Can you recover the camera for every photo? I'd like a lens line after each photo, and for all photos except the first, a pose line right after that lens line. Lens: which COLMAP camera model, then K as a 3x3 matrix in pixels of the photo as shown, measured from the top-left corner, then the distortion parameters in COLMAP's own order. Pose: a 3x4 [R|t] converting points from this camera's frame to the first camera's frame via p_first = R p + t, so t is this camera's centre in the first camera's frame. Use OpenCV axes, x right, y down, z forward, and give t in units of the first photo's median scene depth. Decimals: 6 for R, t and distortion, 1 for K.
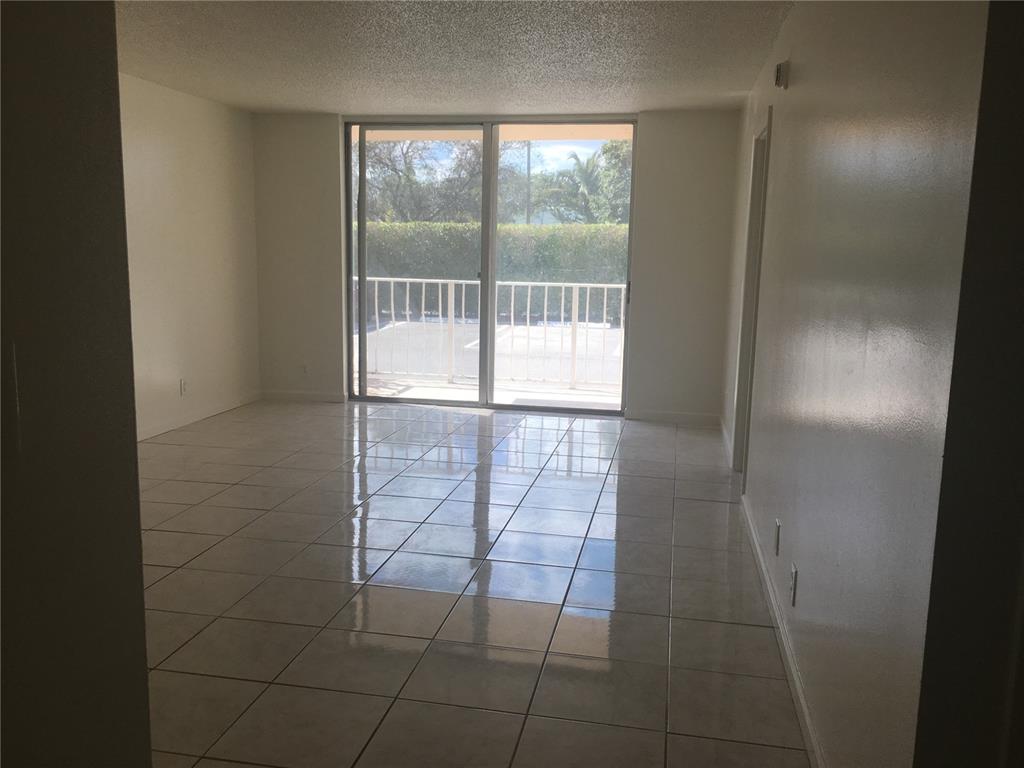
lens RADIAL K [[865.8, 0, 512.0], [0, 865.8, 384.0], [0, 0, 1]] dist [0.035229, -0.000935]
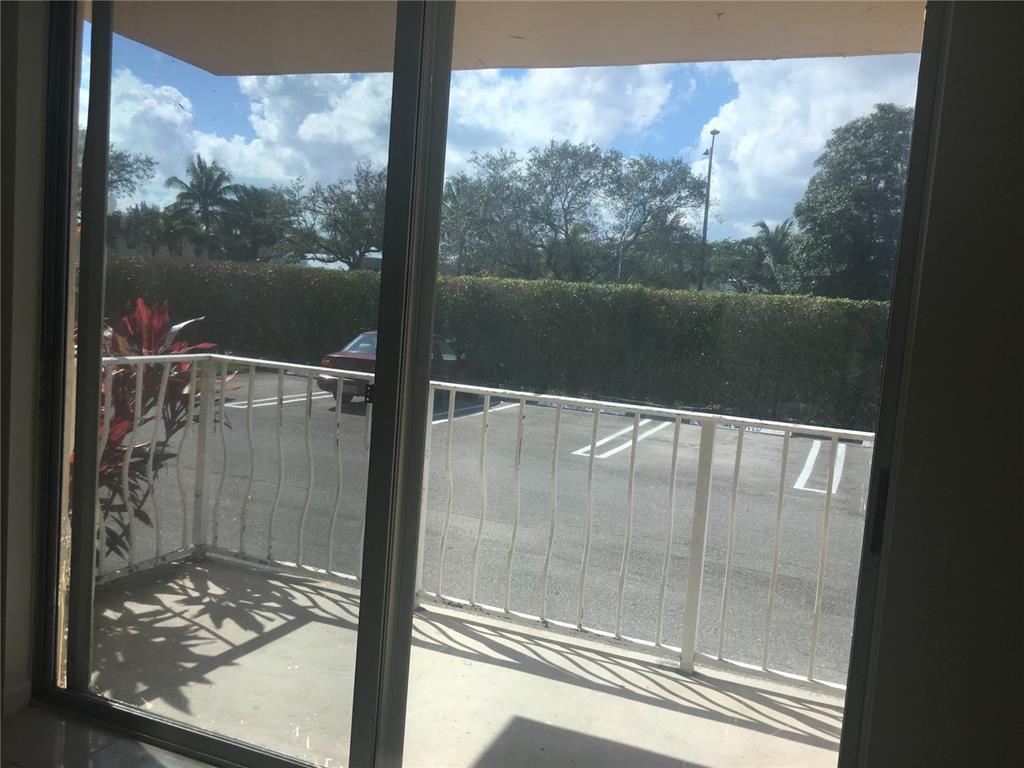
lens RADIAL K [[865.8, 0, 512.0], [0, 865.8, 384.0], [0, 0, 1]] dist [0.035229, -0.000935]
pose [[0.977441, 0.077232, -0.196584, 0.013469], [-0.091818, 0.993574, -0.066188, -0.021017], [0.190209, 0.082745, 0.978250, 0.130886]]
